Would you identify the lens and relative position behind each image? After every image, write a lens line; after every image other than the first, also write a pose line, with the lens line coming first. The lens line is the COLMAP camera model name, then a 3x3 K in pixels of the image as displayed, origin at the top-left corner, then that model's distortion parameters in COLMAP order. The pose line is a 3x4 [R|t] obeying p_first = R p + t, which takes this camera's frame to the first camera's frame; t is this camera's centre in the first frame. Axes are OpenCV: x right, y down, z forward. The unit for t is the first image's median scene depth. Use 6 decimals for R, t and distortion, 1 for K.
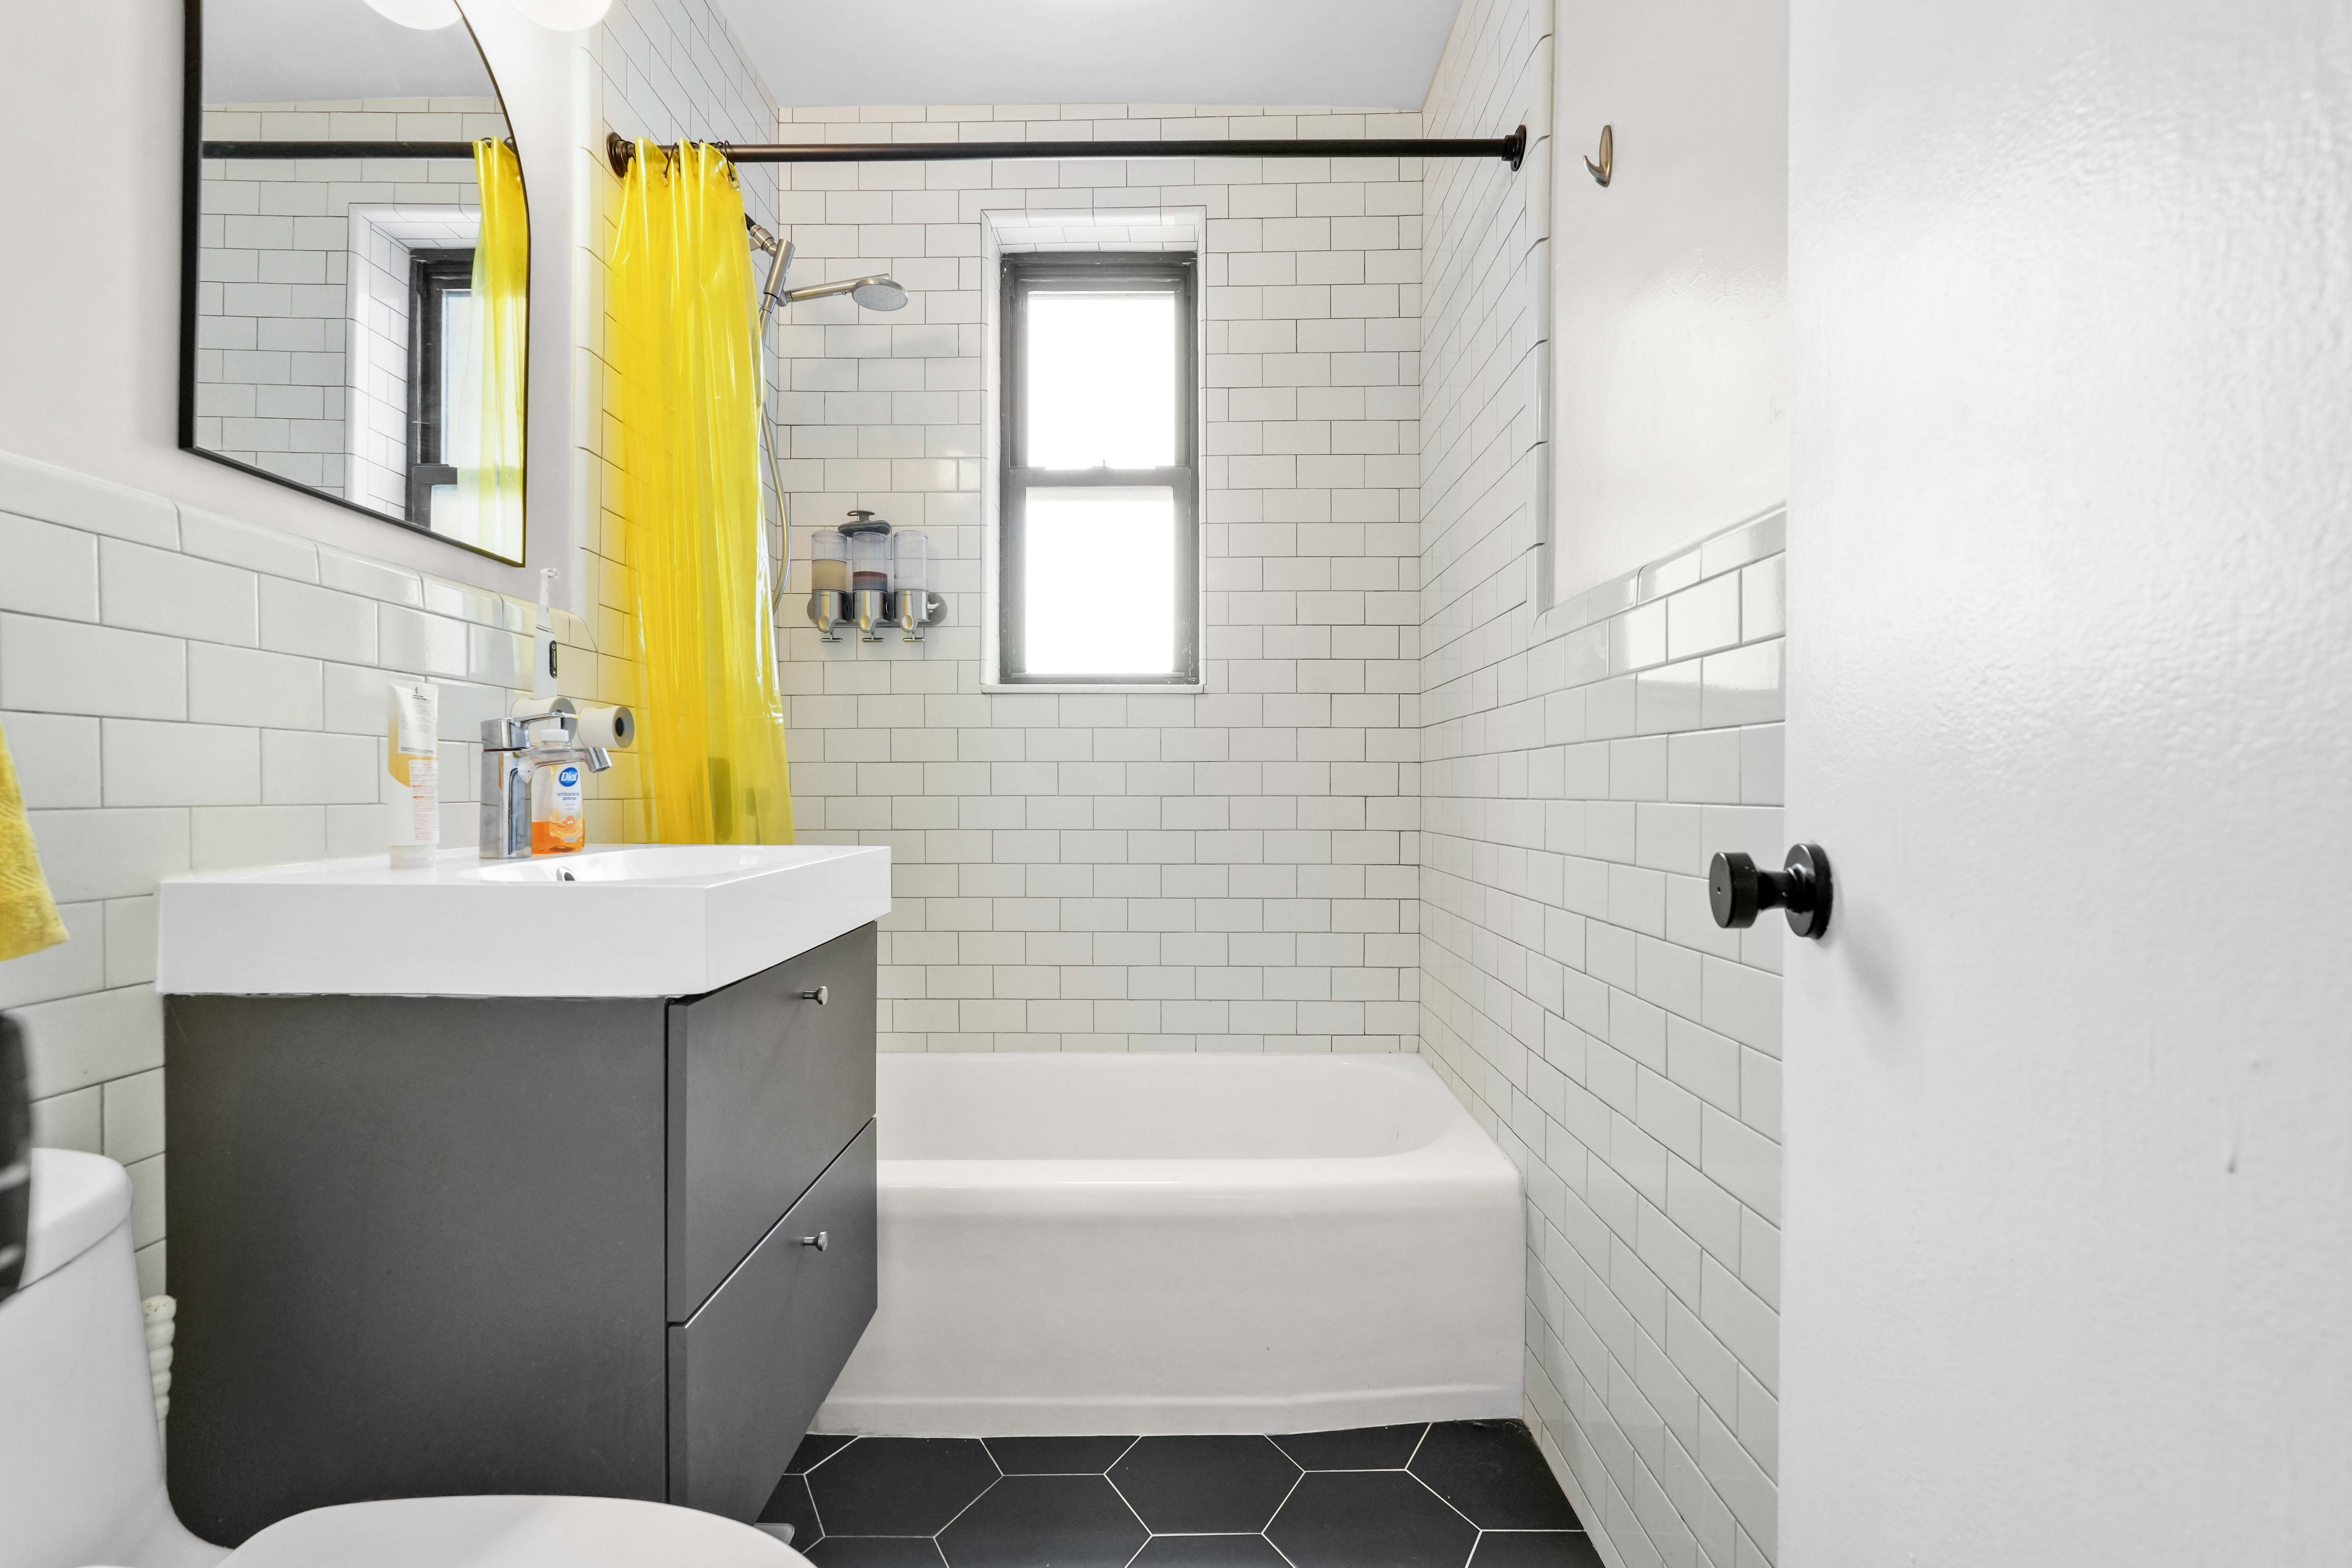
lens RADIAL K [[1056.9, 0, 1176.0], [0, 1056.9, 784.0], [0, 0, 1]] dist [-0.007387, 0.000305]
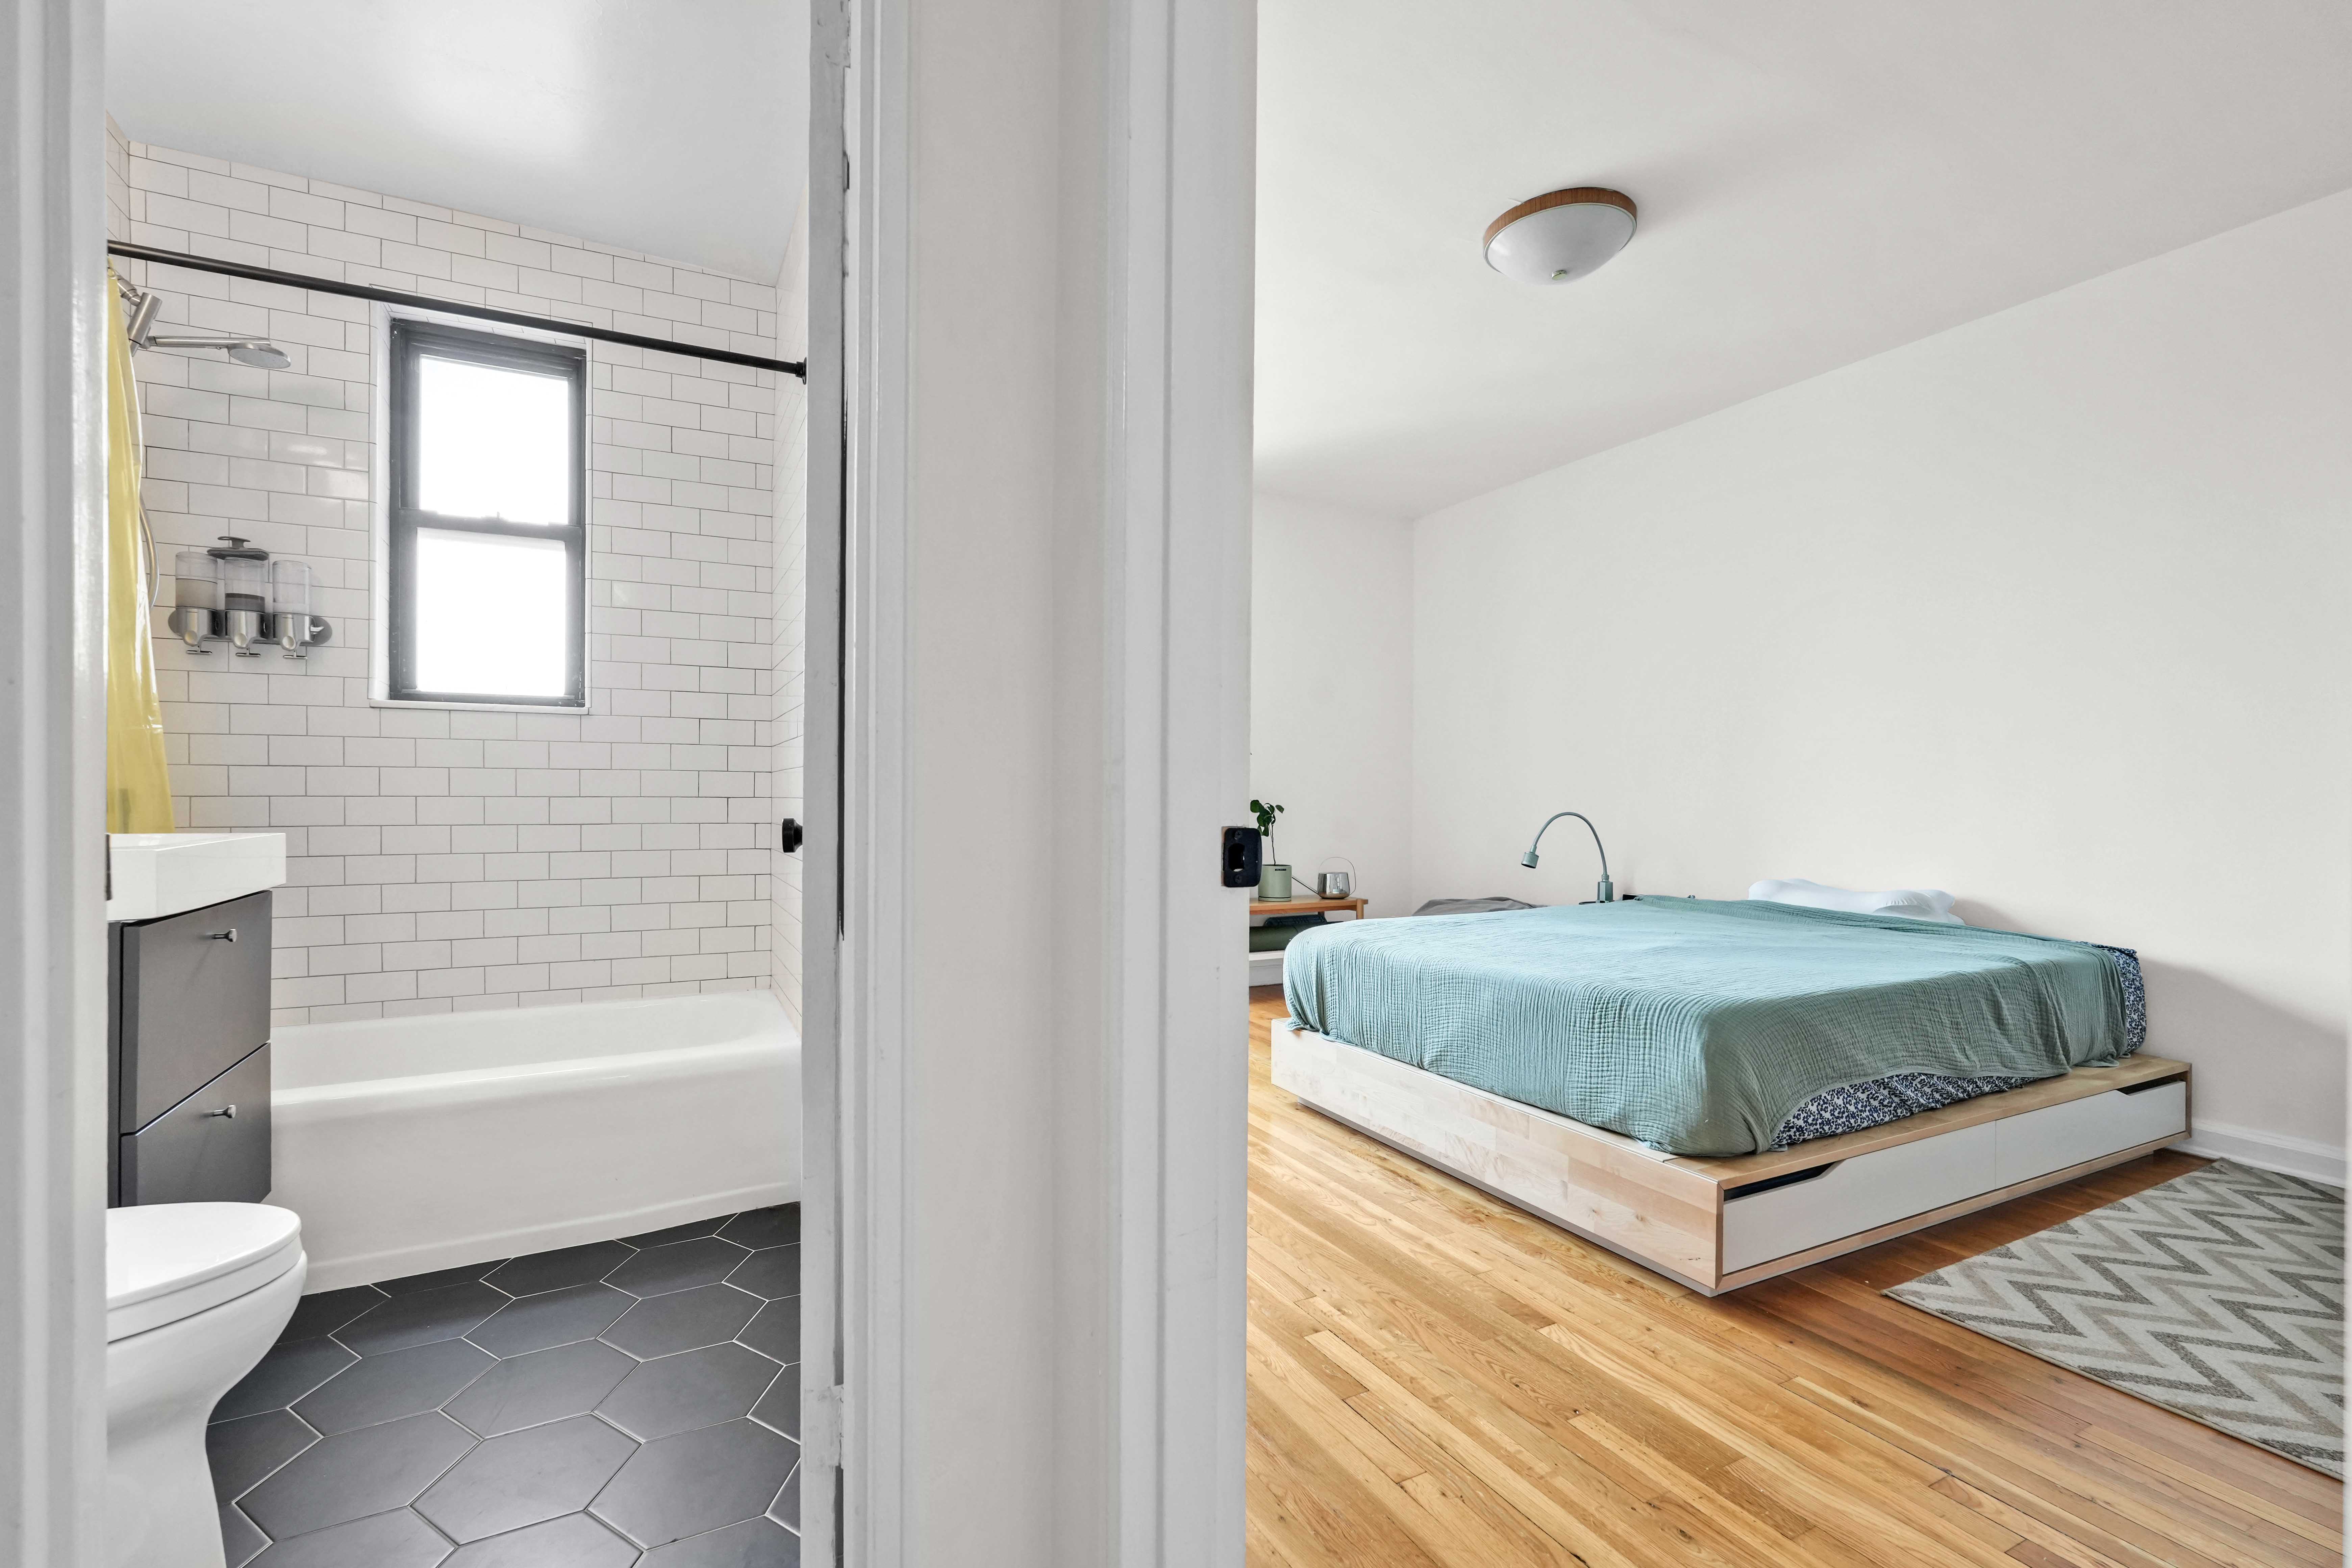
lens RADIAL K [[1046.1, 0, 1170.8], [0, 1046.1, 799.4], [0, 0, 1]] dist [-0.016838, 0.009976]
pose [[0.887406, 0.002440, 0.460982, 0.071003], [-0.007089, 0.999940, 0.008354, -0.000706], [-0.460934, -0.010681, 0.887370, -0.421504]]
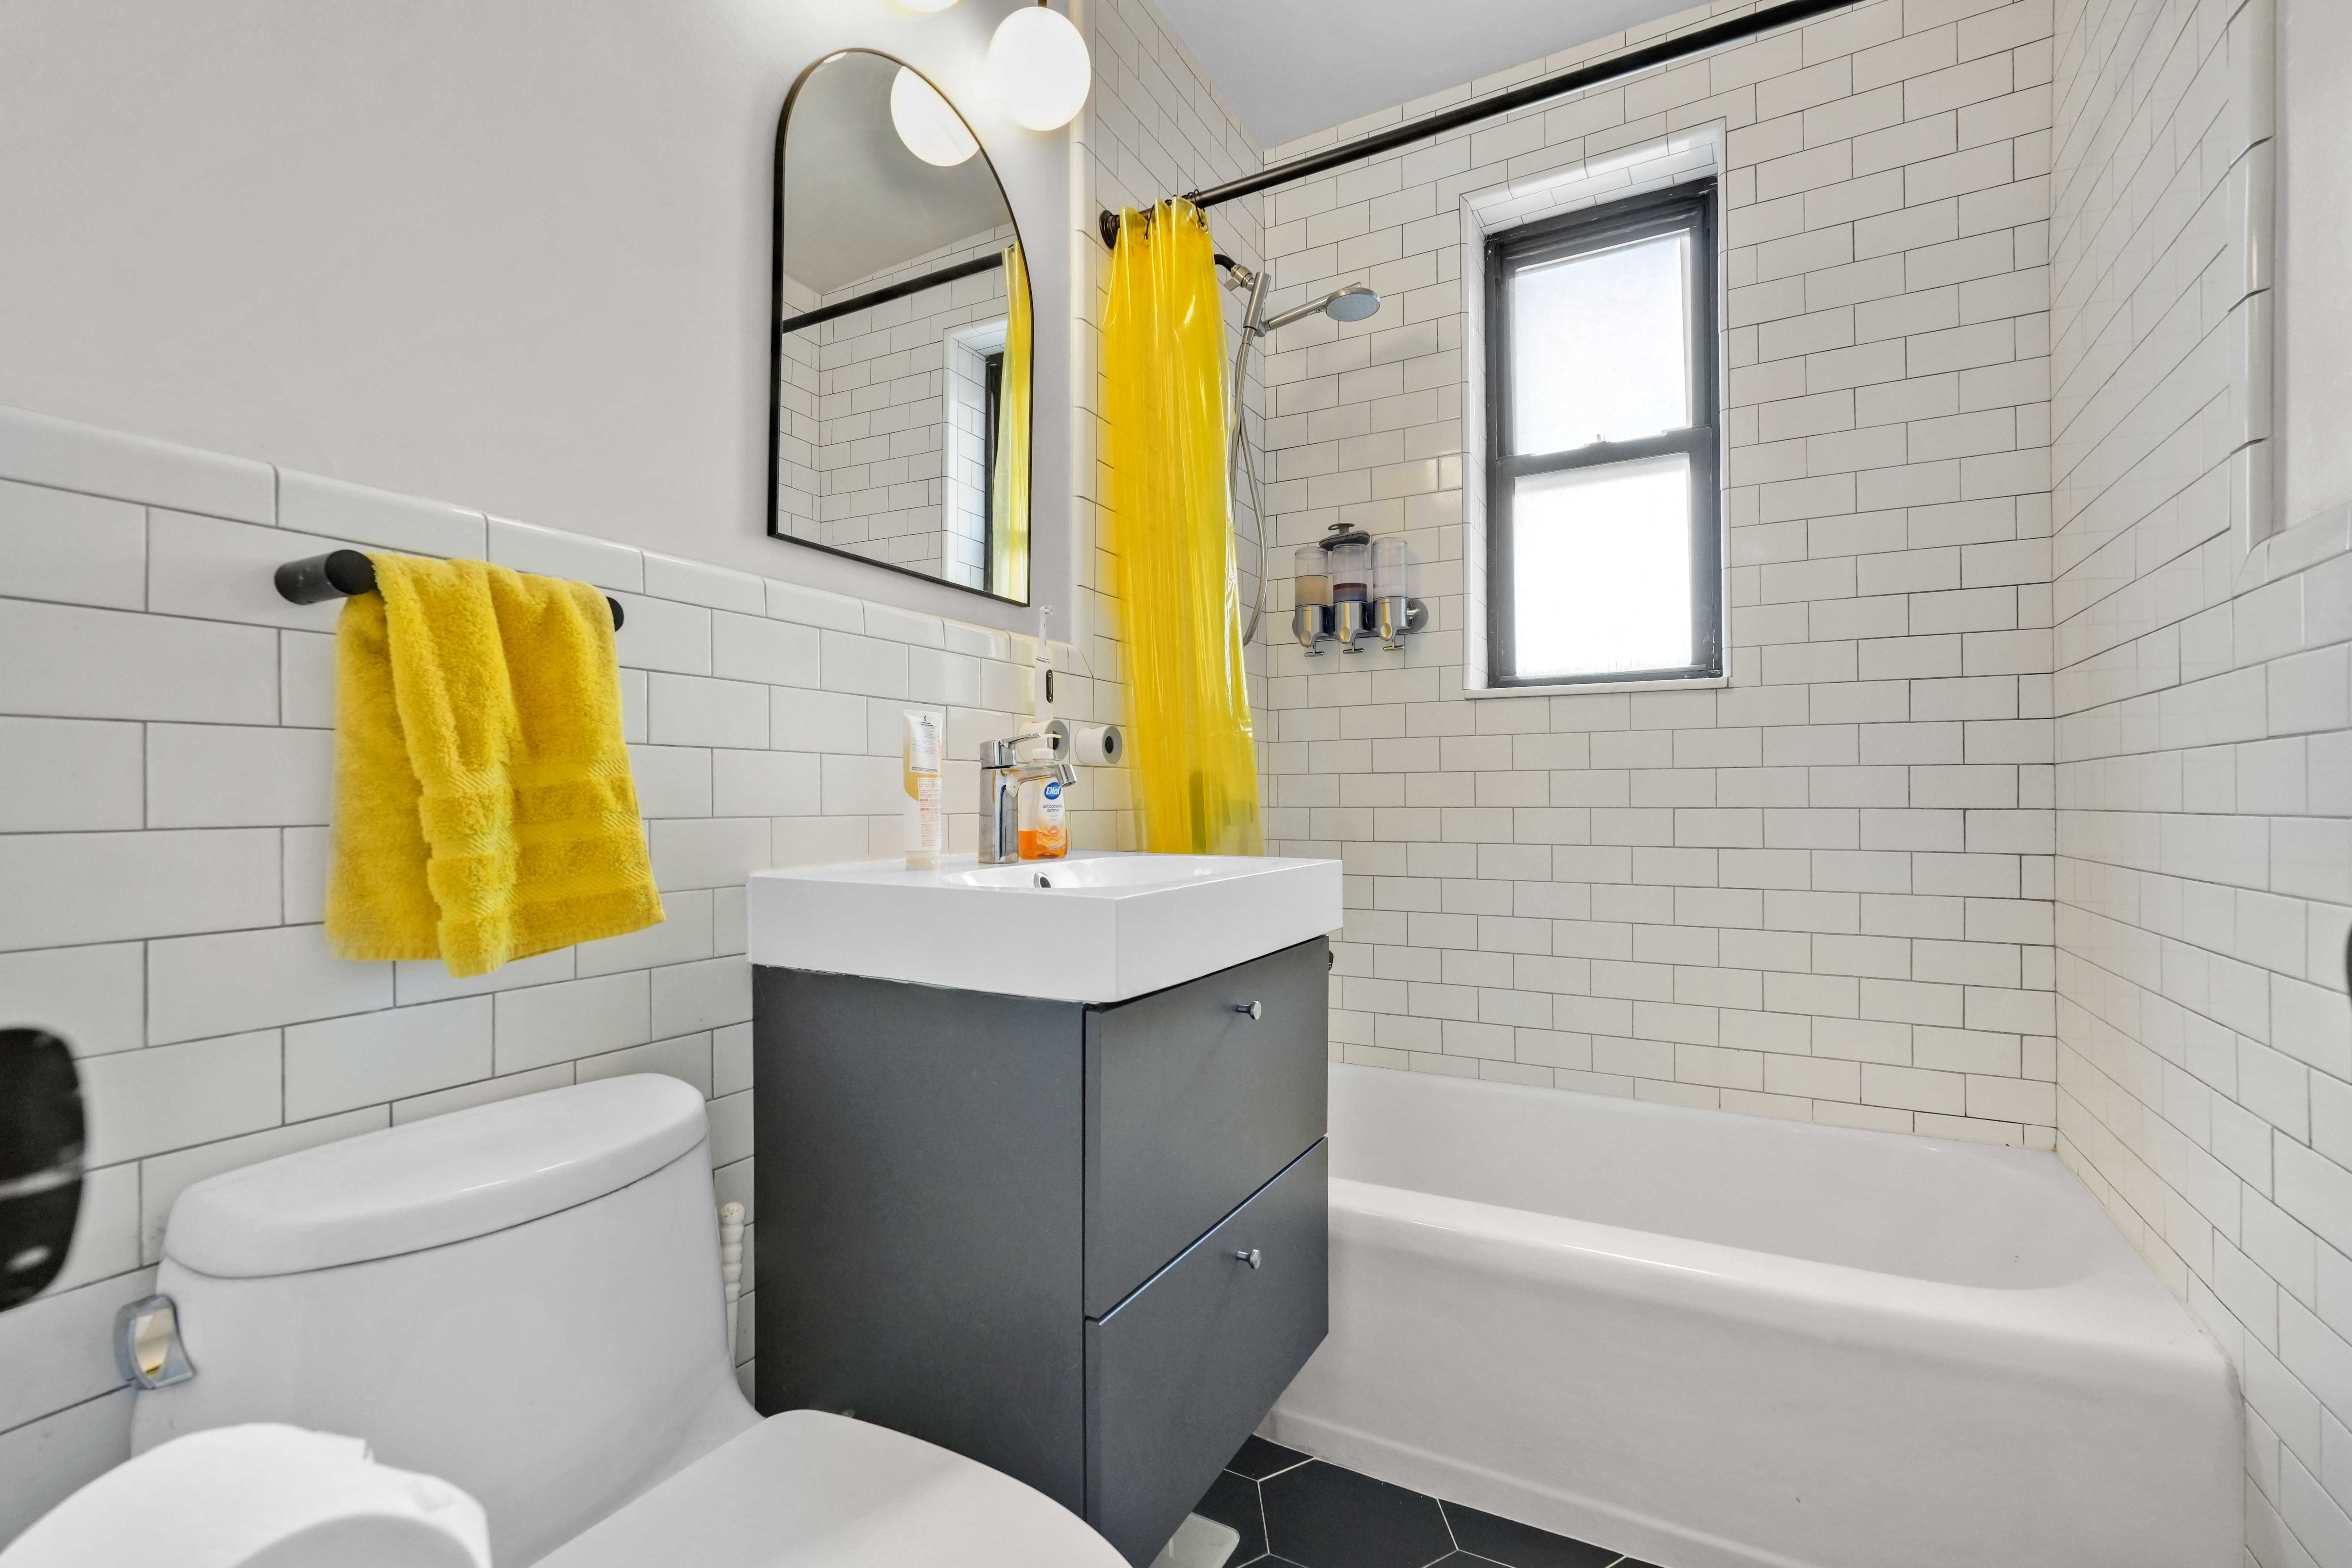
lens RADIAL K [[1039.1, 0, 1169.9], [0, 1039.1, 788.1], [0, 0, 1]] dist [-0.019717, 0.008804]
pose [[0.875441, -0.006491, -0.483281, 0.035159], [0.003881, 0.999972, -0.006399, -0.001286], [0.483309, 0.003726, 0.875442, 0.057481]]
